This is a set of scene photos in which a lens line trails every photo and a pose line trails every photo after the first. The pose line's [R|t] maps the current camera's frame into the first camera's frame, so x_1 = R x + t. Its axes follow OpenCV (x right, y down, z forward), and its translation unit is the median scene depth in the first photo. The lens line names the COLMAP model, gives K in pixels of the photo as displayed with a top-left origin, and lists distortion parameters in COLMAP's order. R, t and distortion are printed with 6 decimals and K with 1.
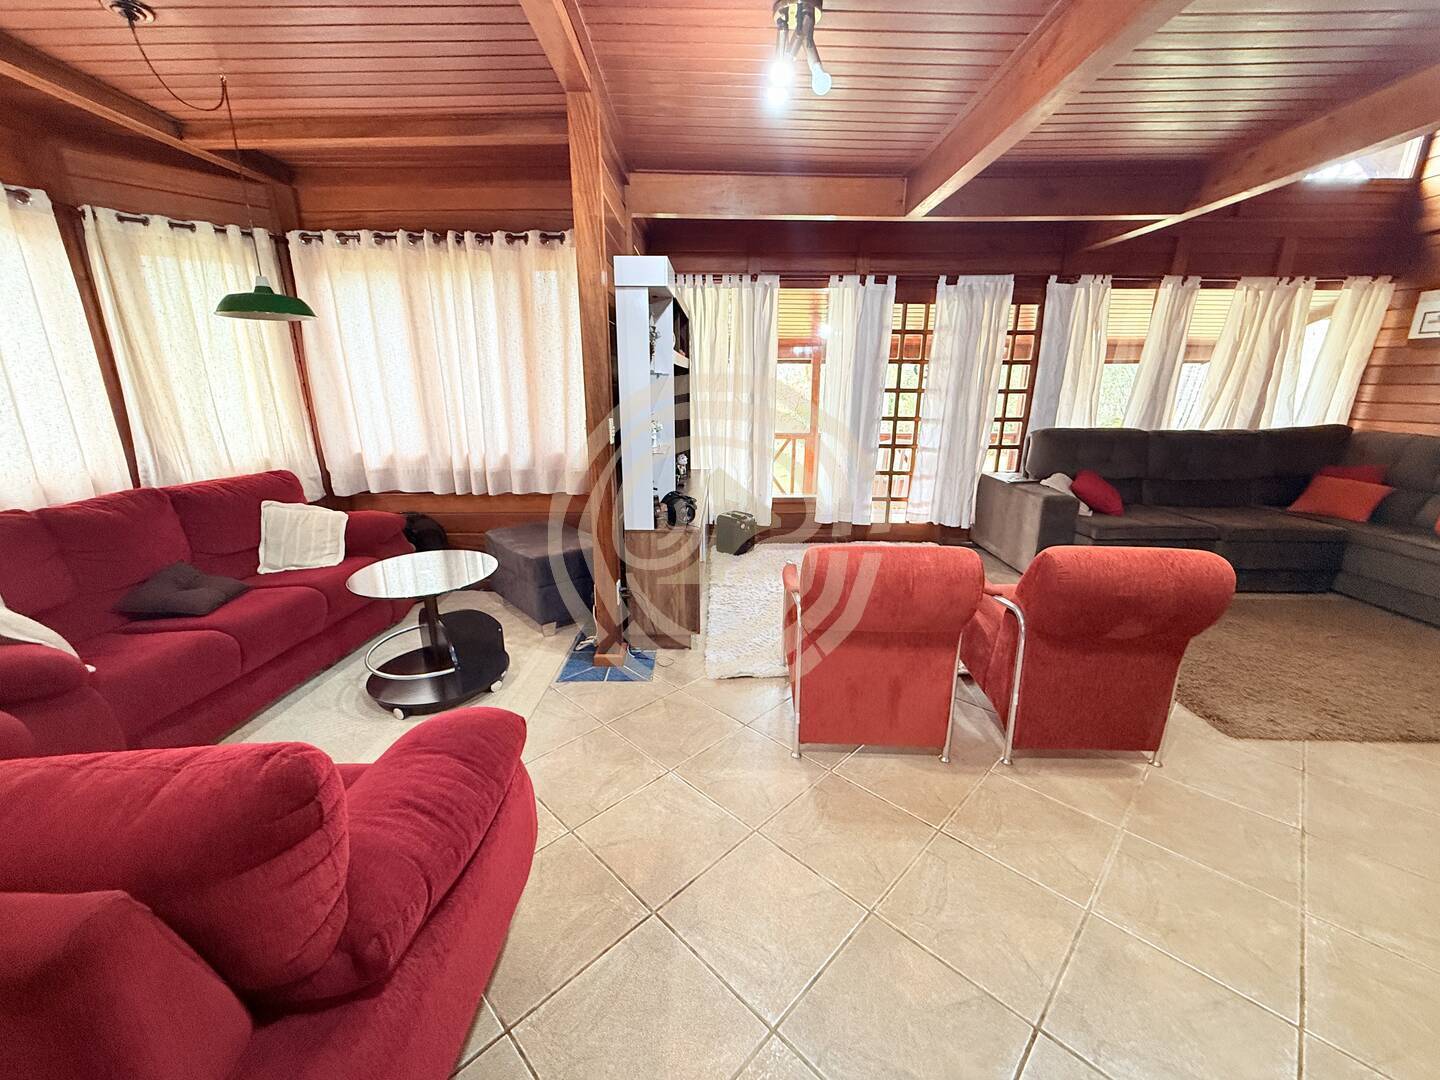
lens RADIAL K [[578.5, 0, 718.3], [0, 578.5, 539.7], [0, 0, 1]] dist [-0.005001, 0.000292]
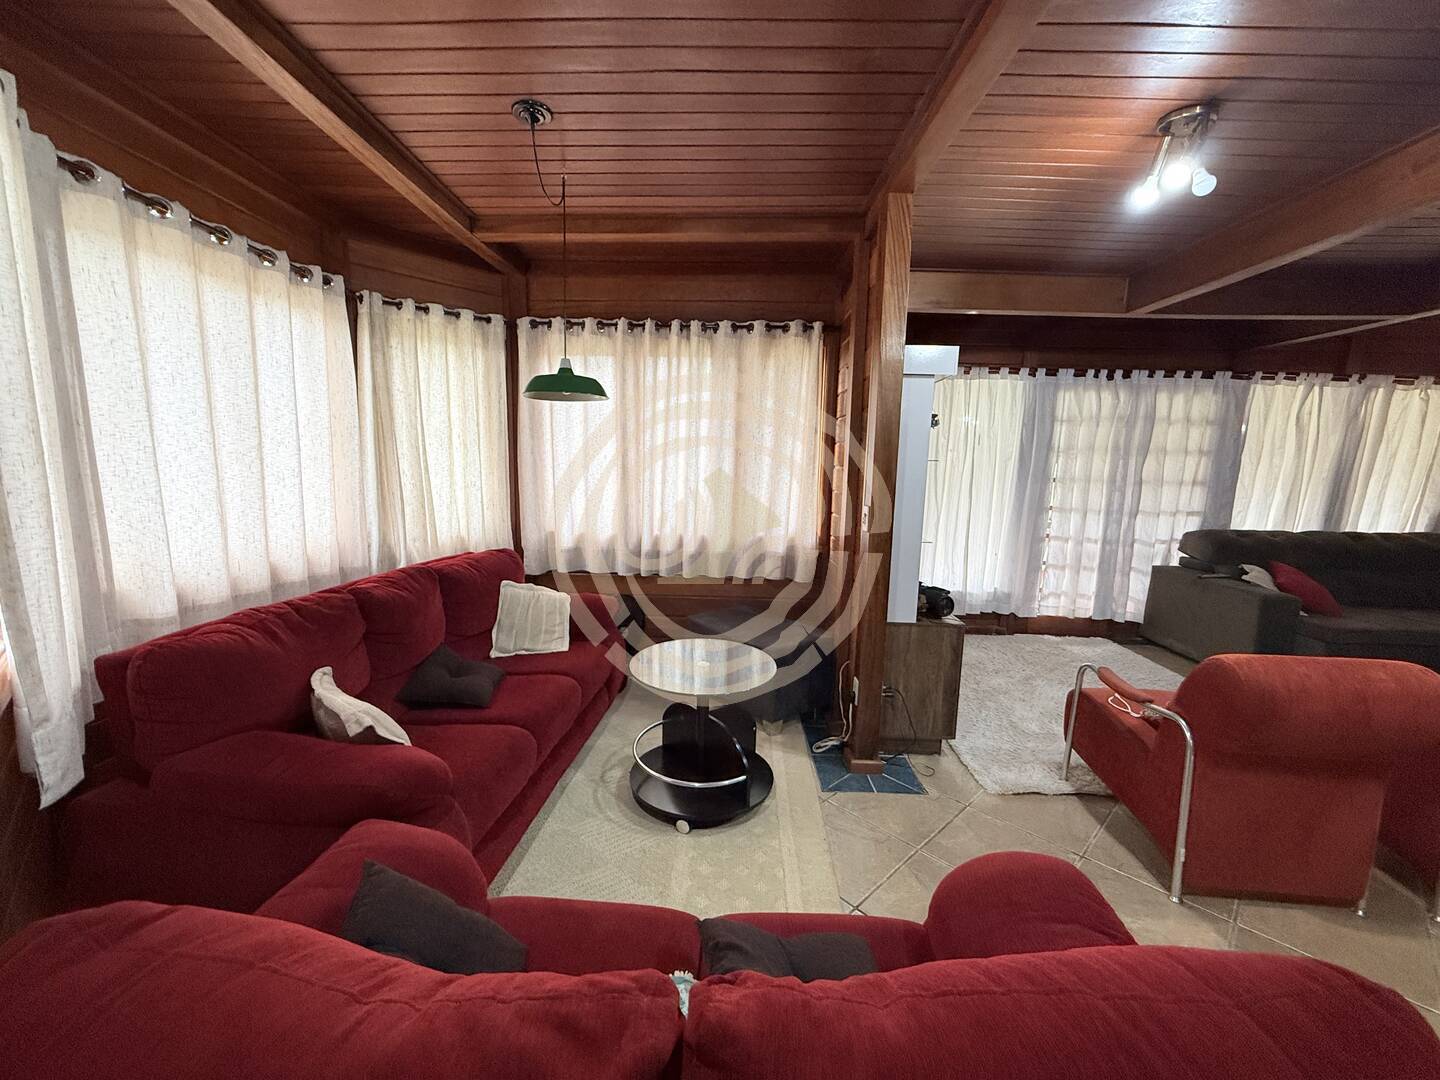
lens RADIAL K [[578.5, 0, 718.3], [0, 578.5, 539.7], [0, 0, 1]] dist [-0.005001, 0.000292]
pose [[0.999205, 0.027146, -0.029186, -0.368804], [-0.030690, 0.991199, -0.128774, -0.020357], [0.025433, 0.129567, 0.991244, 0.039570]]
